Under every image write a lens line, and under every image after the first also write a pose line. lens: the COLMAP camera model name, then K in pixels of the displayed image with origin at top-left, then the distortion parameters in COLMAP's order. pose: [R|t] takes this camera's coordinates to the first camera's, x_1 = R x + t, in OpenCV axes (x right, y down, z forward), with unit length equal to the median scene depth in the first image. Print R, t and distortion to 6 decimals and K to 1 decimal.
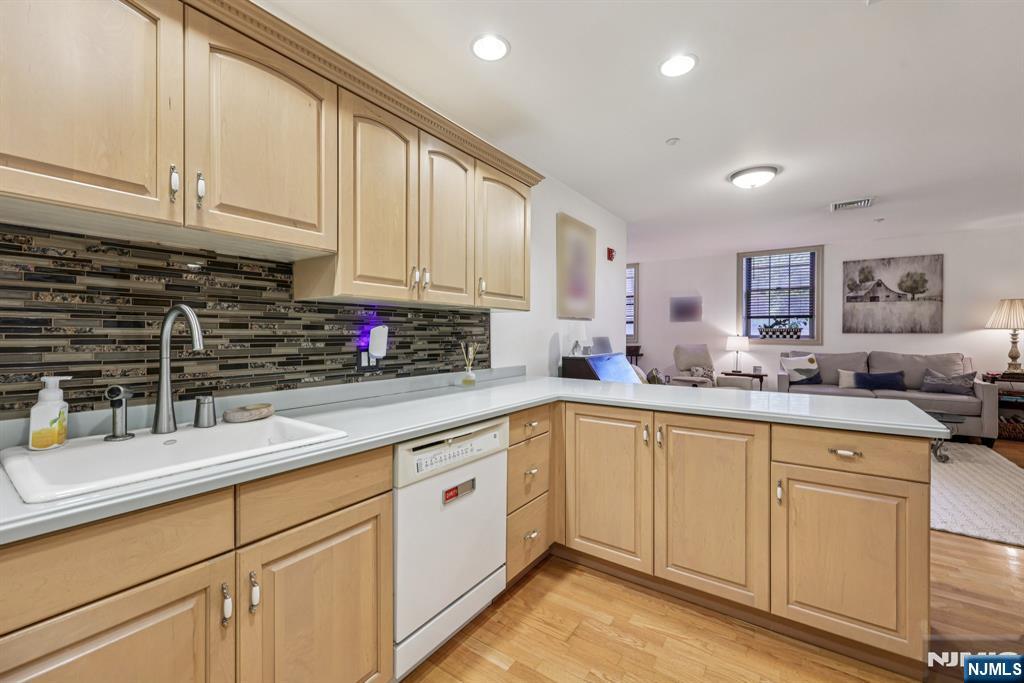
lens RADIAL K [[419.7, 0, 516.8], [0, 419.7, 336.6], [0, 0, 1]] dist [0.001146, -0.000072]
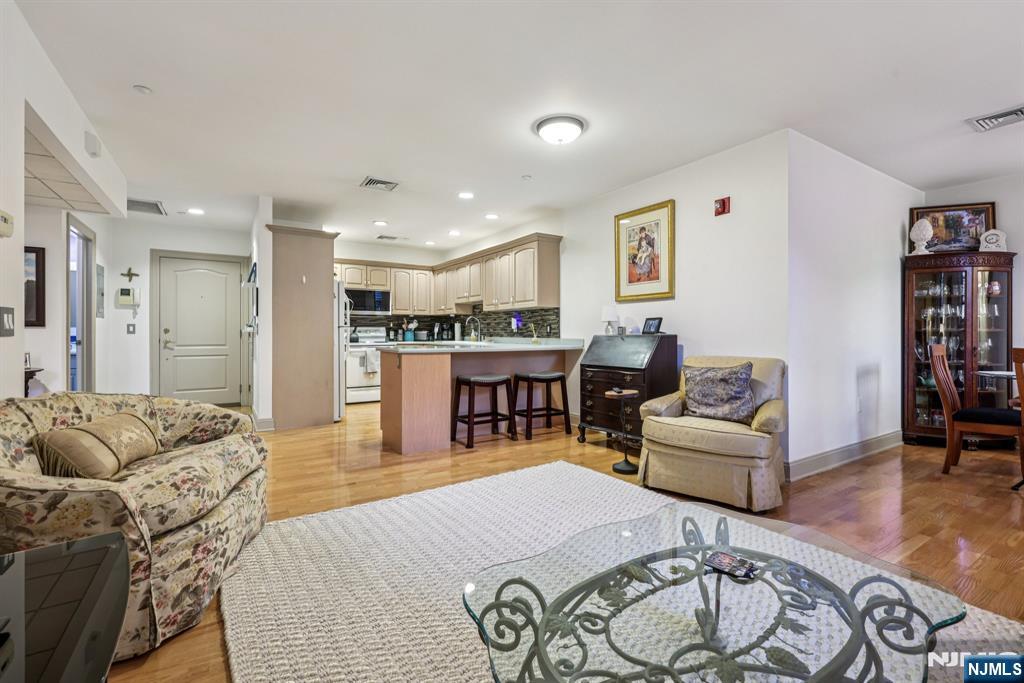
lens RADIAL K [[458.8, 0, 509.5], [0, 458.8, 334.6], [0, 0, 1]] dist [-0.000541, 0.000052]
pose [[-0.390718, 0.001301, -0.920509, 1.828233], [-0.006244, 0.999972, 0.004064, 0.053599], [0.920489, 0.007335, -0.390699, 1.567912]]
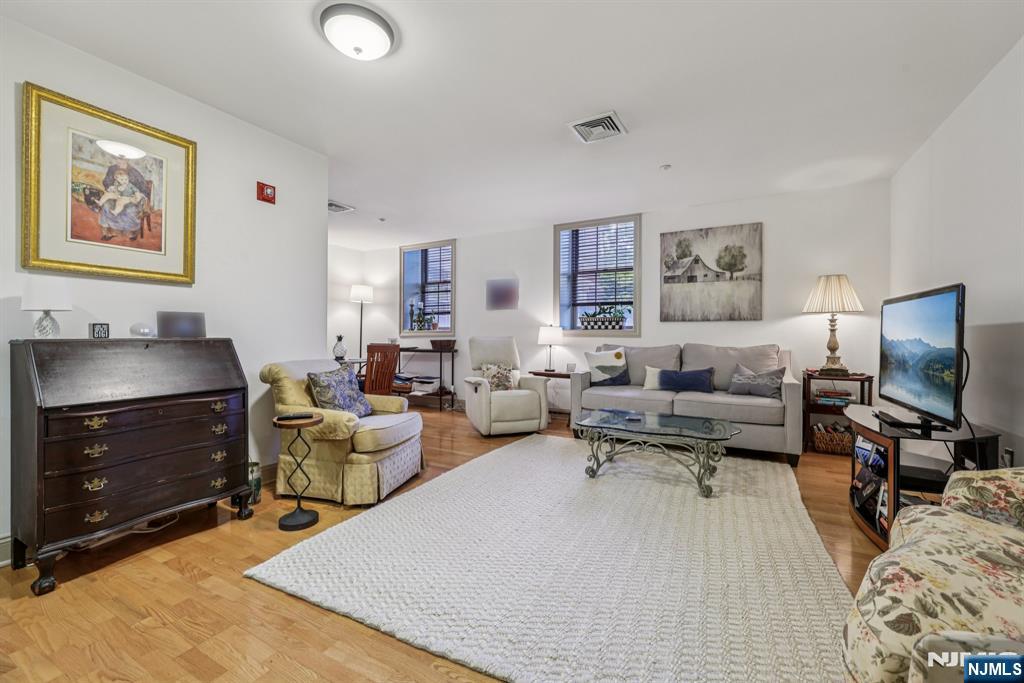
lens RADIAL K [[419.7, 0, 516.8], [0, 419.7, 336.6], [0, 0, 1]] dist [0.001146, -0.000072]
pose [[0.994326, 0.003067, 0.106327, 0.895089], [-0.002233, 0.999966, -0.007959, 0.059103], [-0.106348, 0.007676, 0.994299, 0.485946]]
